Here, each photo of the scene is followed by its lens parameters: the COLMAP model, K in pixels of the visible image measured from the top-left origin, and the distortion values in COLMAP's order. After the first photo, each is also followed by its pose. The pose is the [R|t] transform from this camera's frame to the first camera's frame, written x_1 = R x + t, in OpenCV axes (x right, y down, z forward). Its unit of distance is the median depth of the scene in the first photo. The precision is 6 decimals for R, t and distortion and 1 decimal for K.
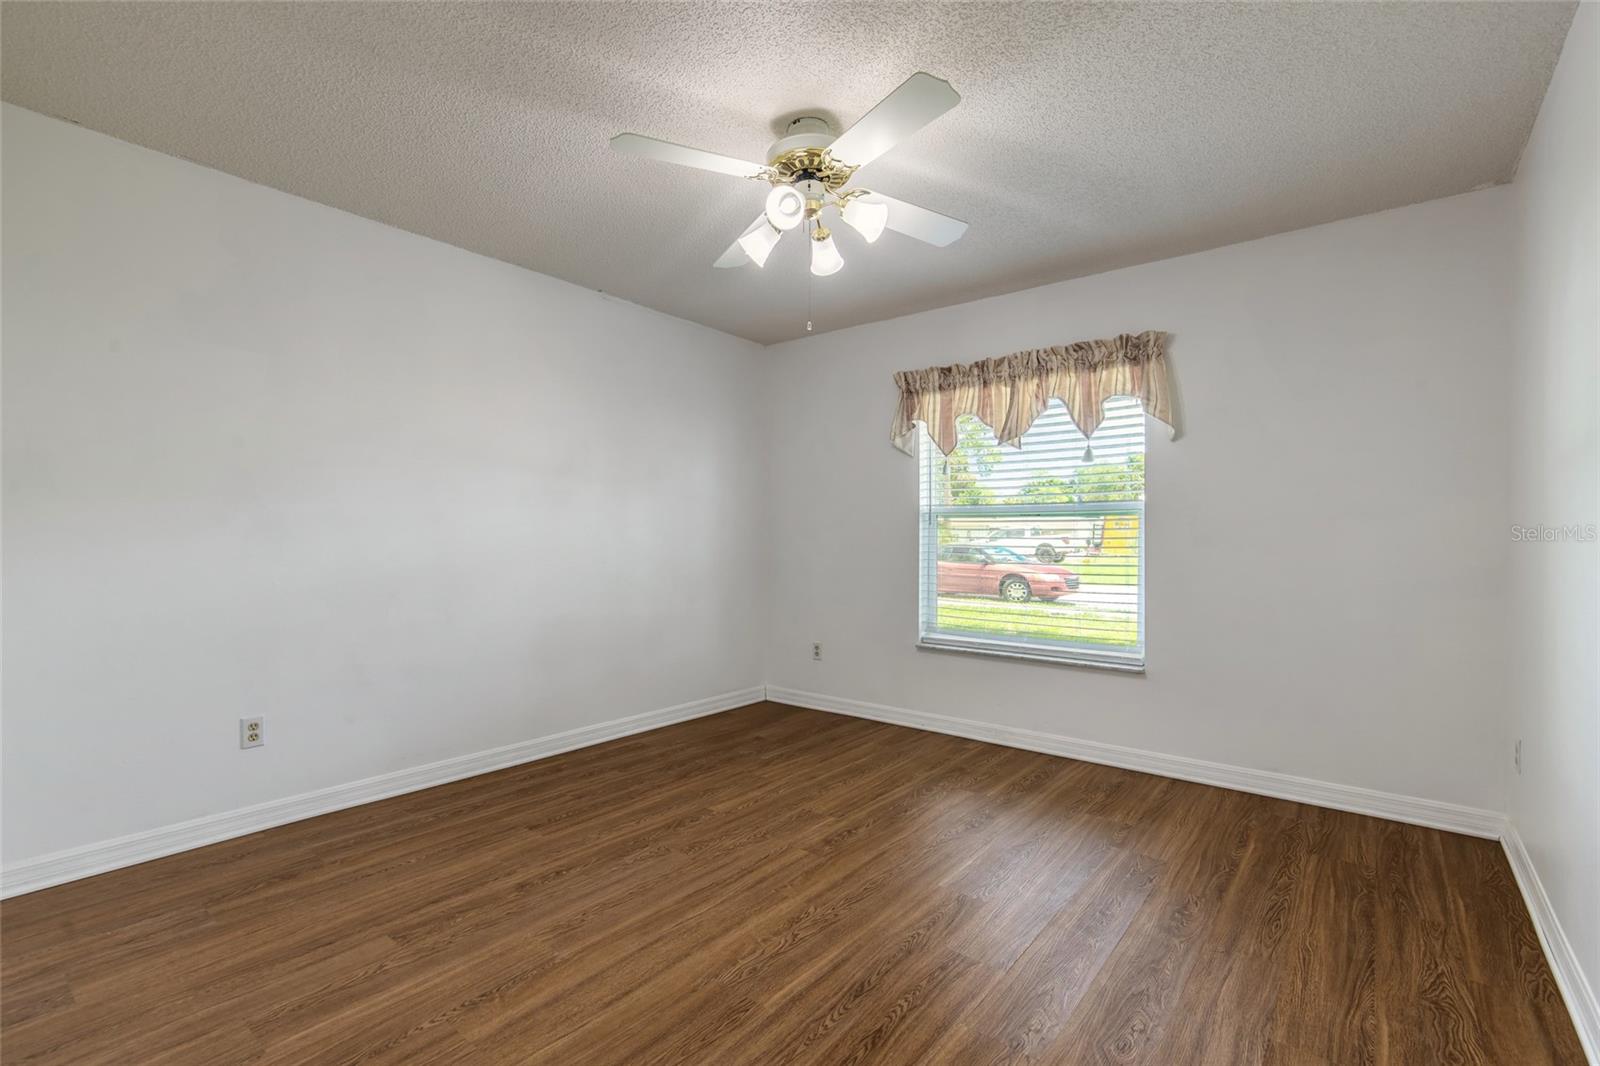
lens RADIAL K [[722.4, 0, 796.1], [0, 722.4, 532.2], [0, 0, 1]] dist [0.009331, -0.002248]
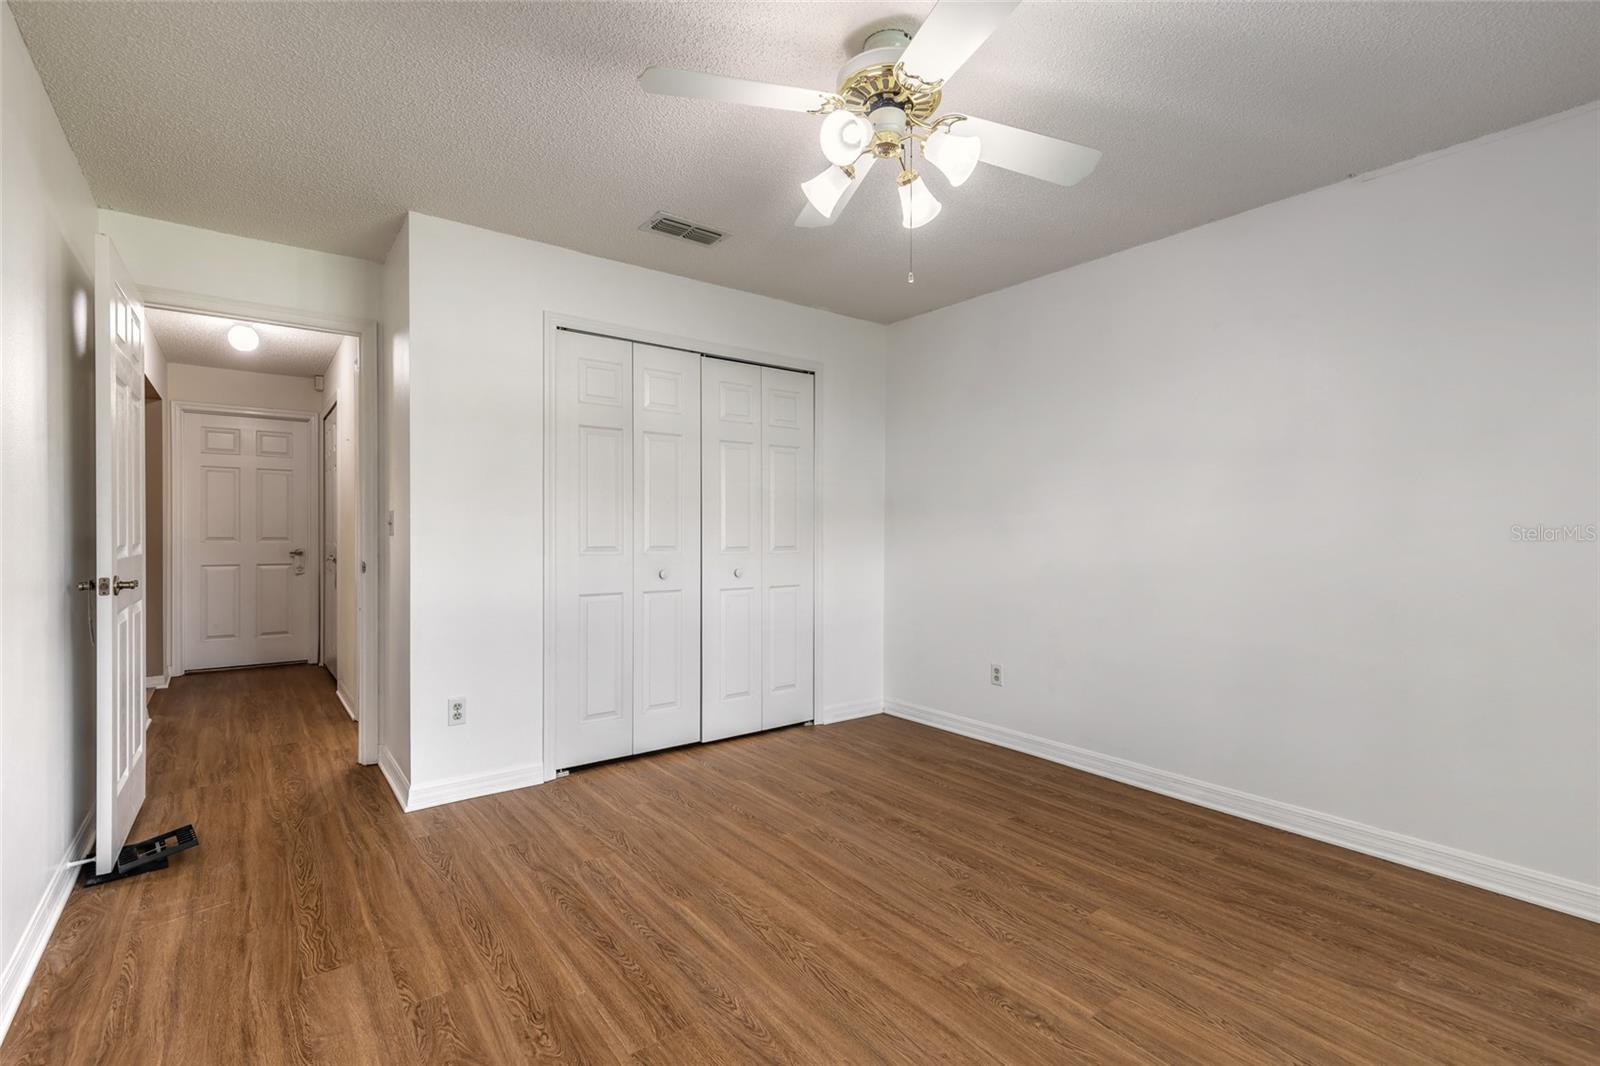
lens RADIAL K [[722.4, 0, 796.2], [0, 722.4, 534.6], [0, 0, 1]] dist [0.009331, -0.002248]
pose [[-0.237141, 0.002827, -0.971471, 0.766197], [0.000420, 0.999996, 0.002808, -0.005896], [0.971475, 0.000258, -0.237141, 0.995050]]
